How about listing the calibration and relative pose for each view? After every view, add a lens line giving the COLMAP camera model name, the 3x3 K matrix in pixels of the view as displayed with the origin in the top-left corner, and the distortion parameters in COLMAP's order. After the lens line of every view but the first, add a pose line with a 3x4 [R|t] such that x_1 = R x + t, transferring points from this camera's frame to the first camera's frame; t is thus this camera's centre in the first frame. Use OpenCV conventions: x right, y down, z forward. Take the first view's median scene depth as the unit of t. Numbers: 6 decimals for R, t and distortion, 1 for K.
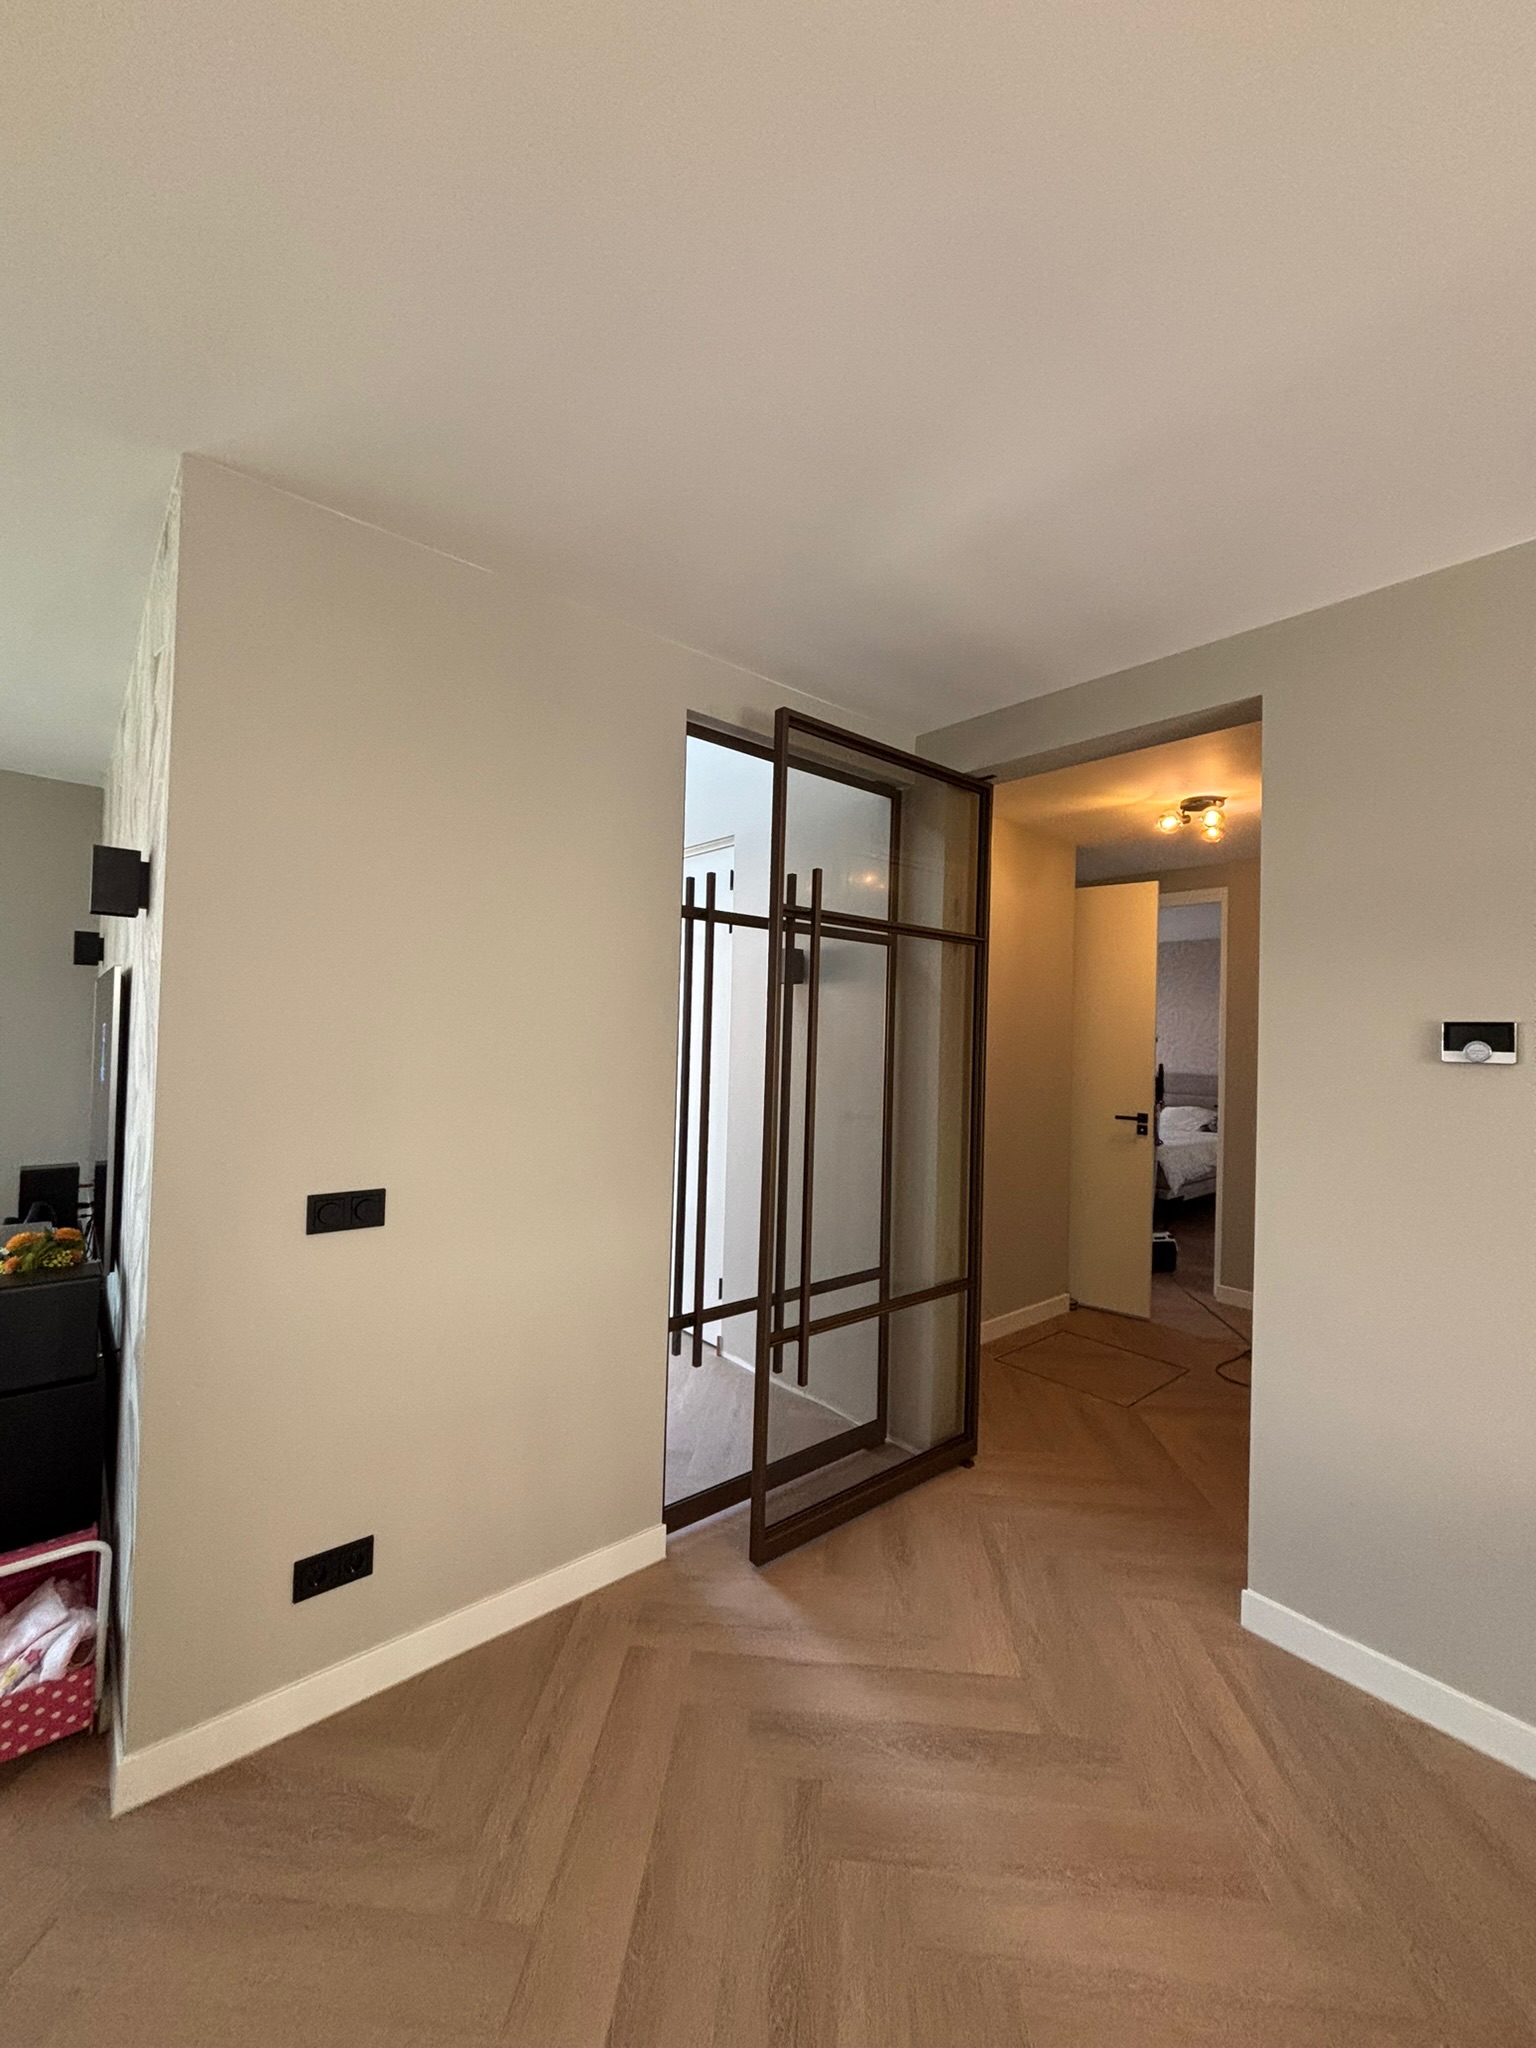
lens RADIAL K [[828.8, 0, 768.0], [0, 828.8, 1024.0], [0, 0, 1]] dist [-0.002459, -0.000199]
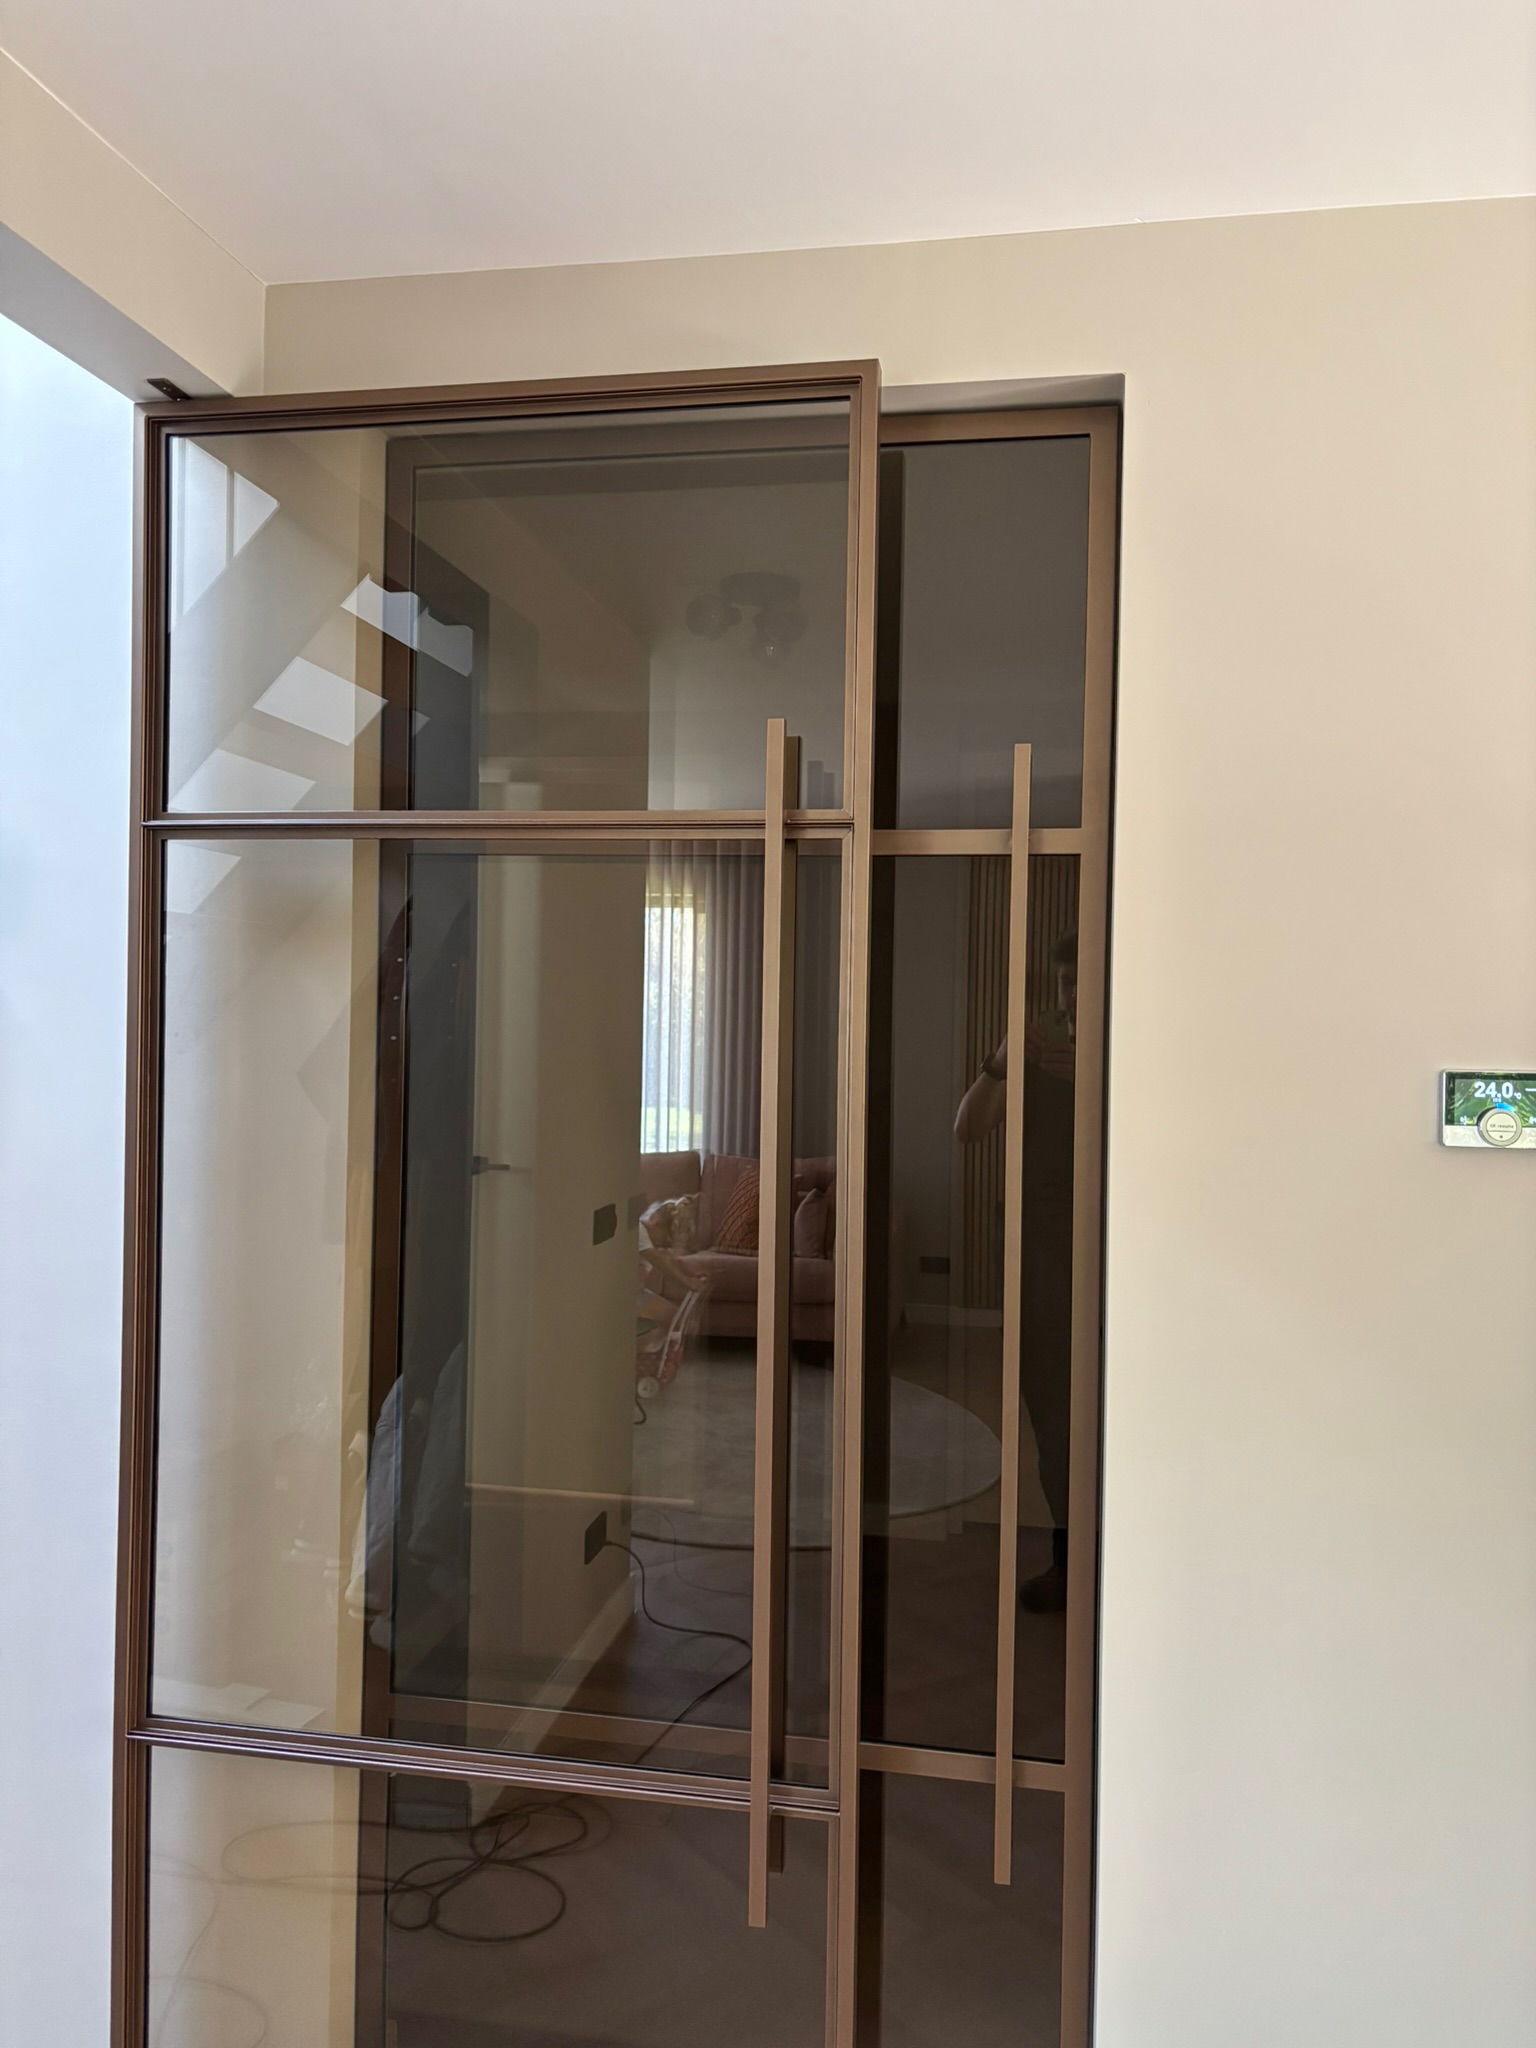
lens RADIAL K [[1553.0, 0, 768.0], [0, 1553.0, 1024.0], [0, 0, 1]] dist [-0.003217, -0.002219]
pose [[0.777375, -0.013755, 0.628888, -0.090875], [-0.009271, 0.999402, 0.033319, -0.038600], [-0.628970, -0.031732, 0.776782, 0.314323]]
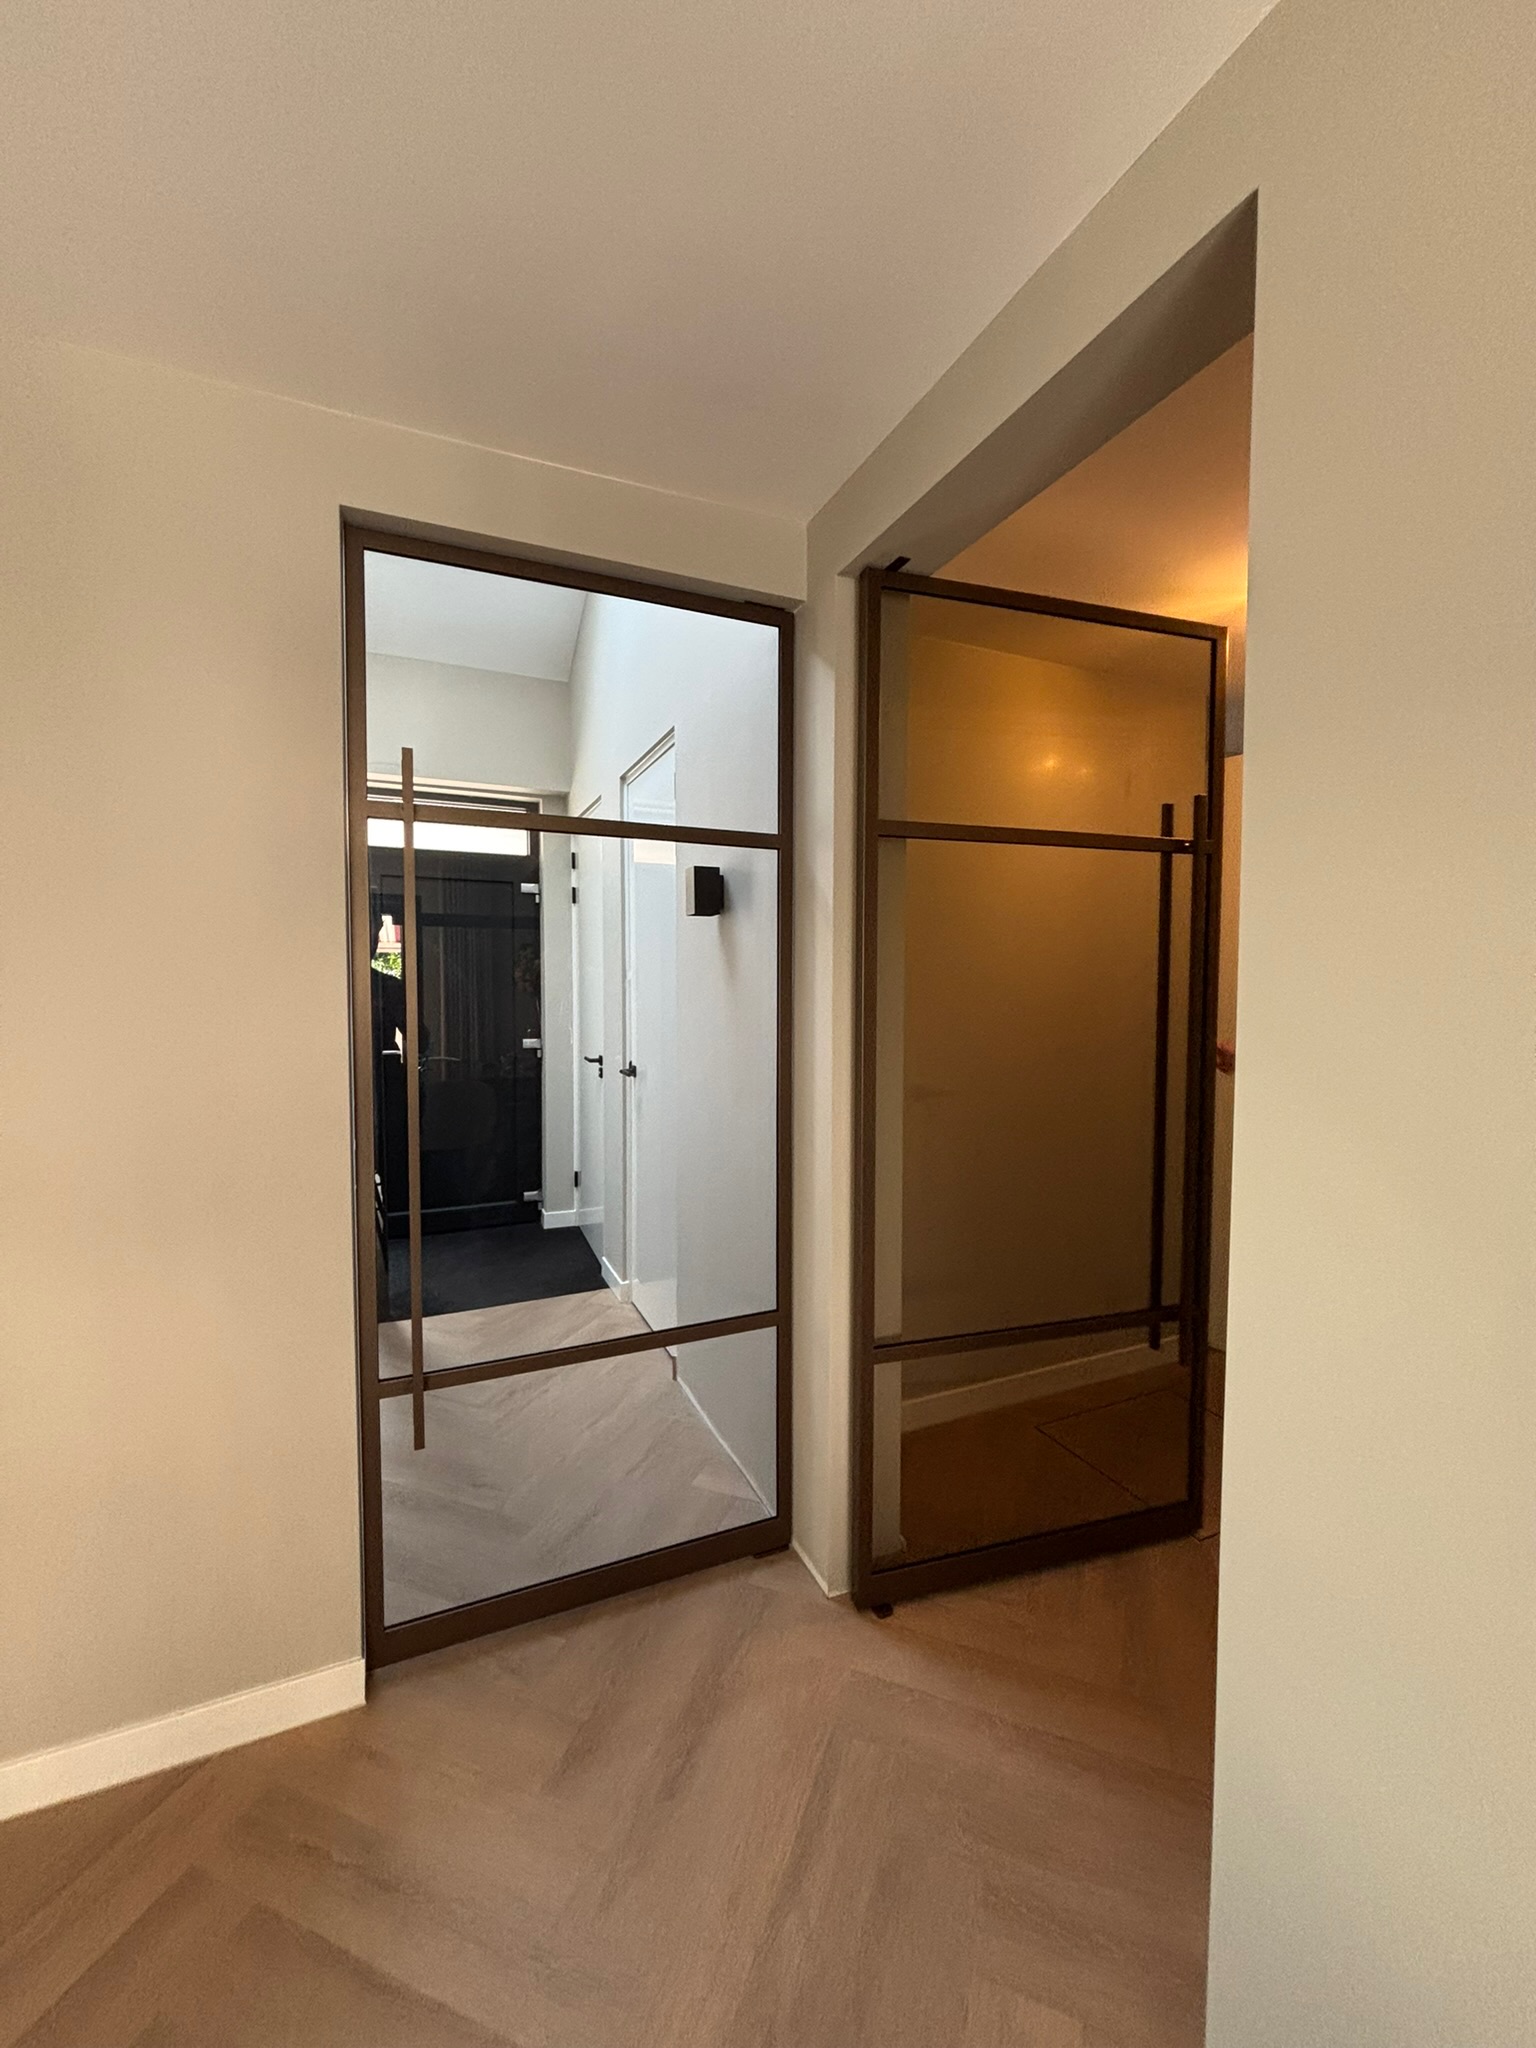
lens RADIAL K [[827.9, 0, 768.0], [0, 827.9, 1024.0], [0, 0, 1]] dist [-0.003670, -0.000449]
pose [[0.958485, -0.008518, -0.285015, 0.338768], [0.026834, 0.997812, 0.060419, 0.006802], [0.283877, -0.065559, 0.956617, 0.348166]]
